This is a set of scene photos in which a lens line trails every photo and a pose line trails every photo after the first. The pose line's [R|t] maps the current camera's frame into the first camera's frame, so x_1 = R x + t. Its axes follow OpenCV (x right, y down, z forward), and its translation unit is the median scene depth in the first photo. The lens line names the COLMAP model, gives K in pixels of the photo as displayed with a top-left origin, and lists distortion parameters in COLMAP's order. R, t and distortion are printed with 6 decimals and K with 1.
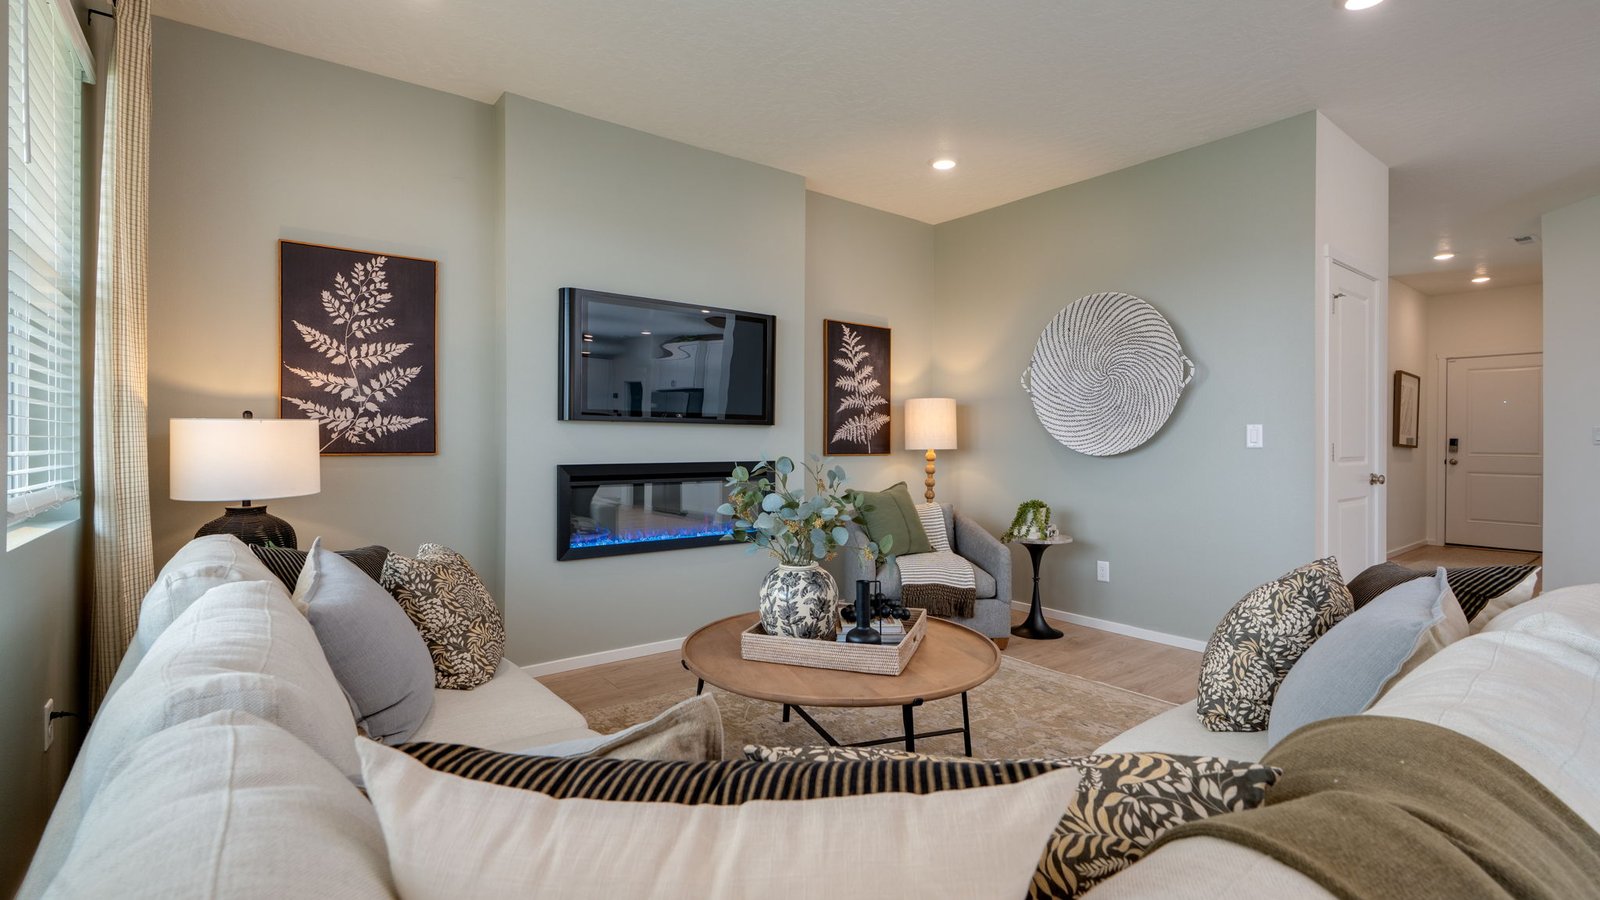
lens RADIAL K [[714.5, 0, 800.8], [0, 714.5, 440.0], [0, 0, 1]] dist [-0.004160, 0.001506]
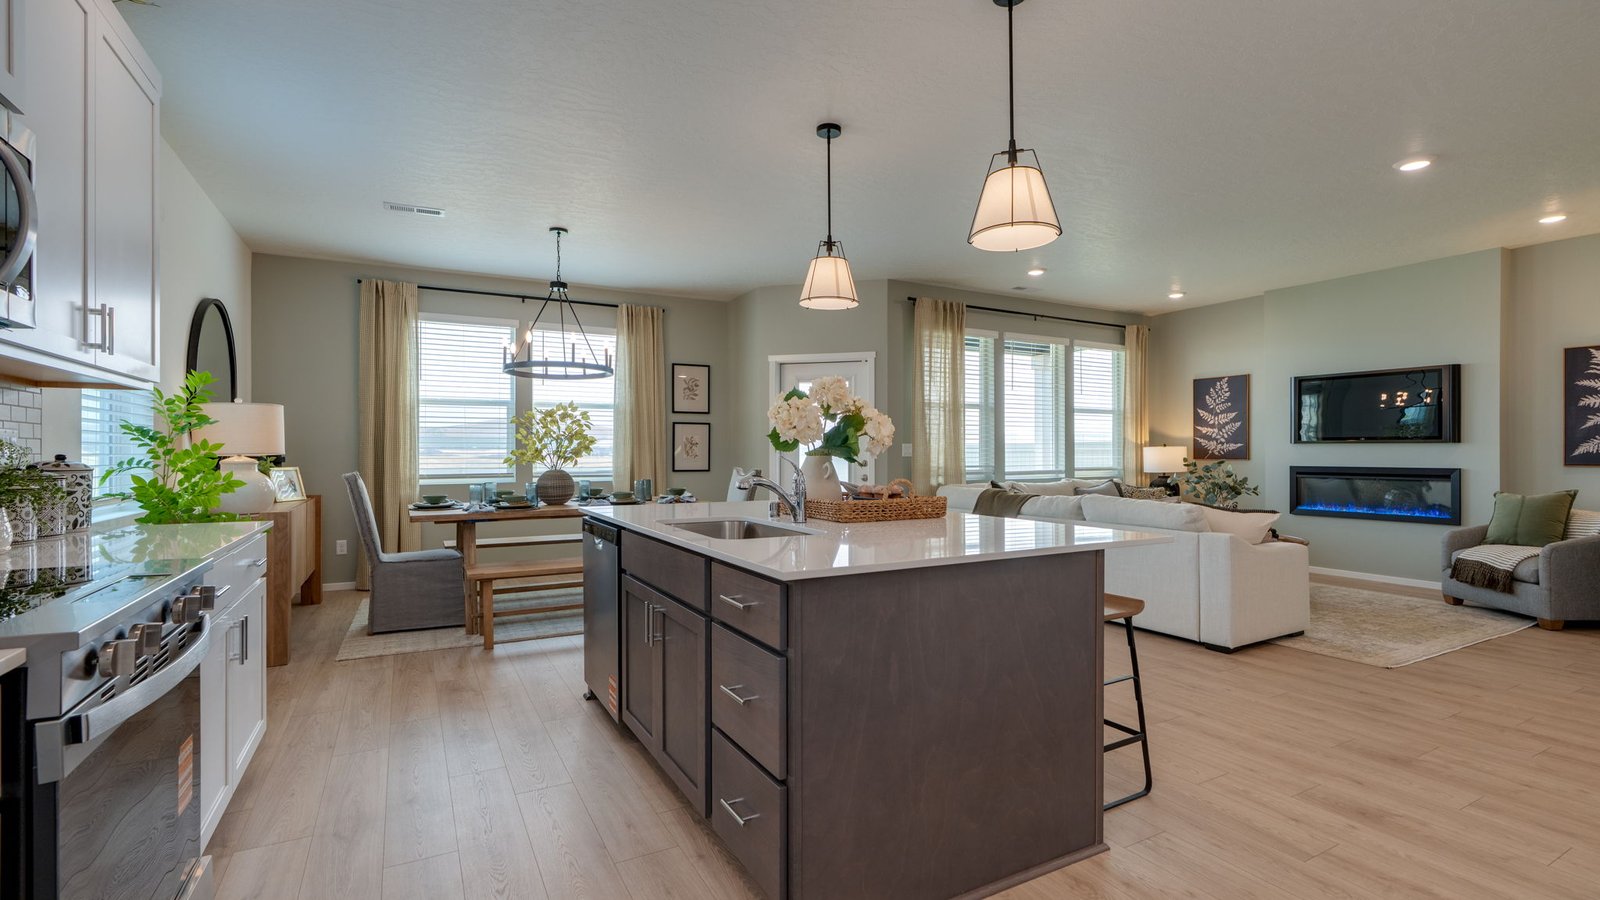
lens RADIAL K [[714.5, 0, 805.5], [0, 714.5, 452.3], [0, 0, 1]] dist [-0.004160, 0.001506]
pose [[-0.140713, -0.001580, -0.990049, 1.969590], [0.000589, 0.999998, -0.001679, -0.000796], [0.990050, -0.000820, -0.140711, -0.067795]]
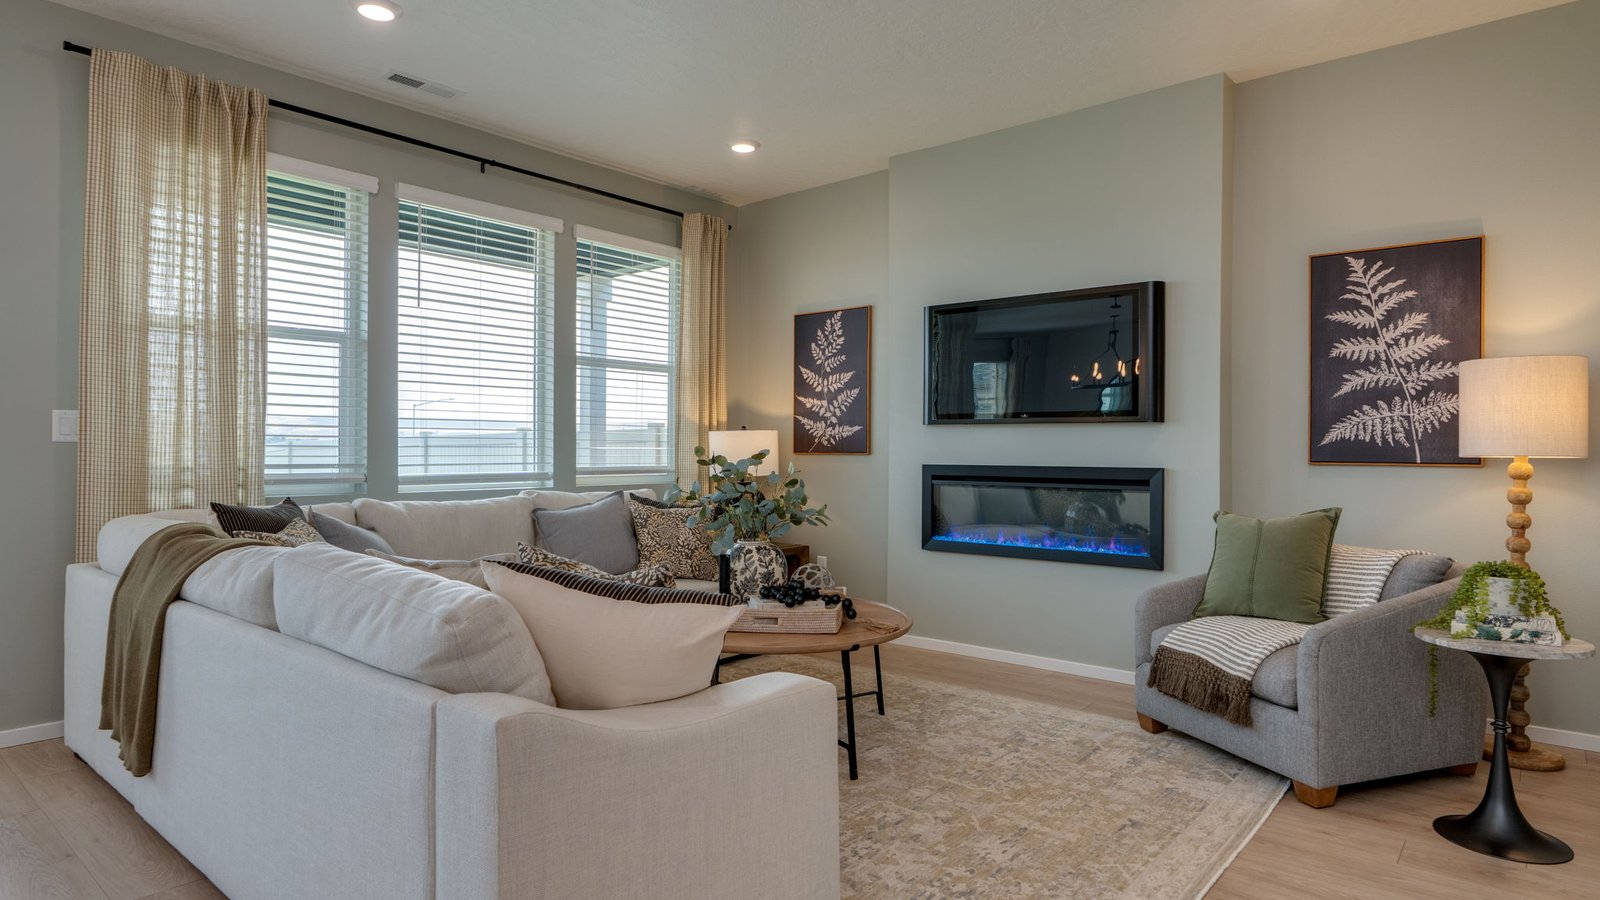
lens RADIAL K [[885.3, 0, 800.4], [0, 885.3, 445.9], [0, 0, 1]] dist [-0.002277, 0.004479]
pose [[0.215591, -0.006424, -0.976463, 1.062825], [-0.003793, 0.999965, -0.007416, 0.018013], [0.976476, 0.005303, 0.215559, 0.546772]]
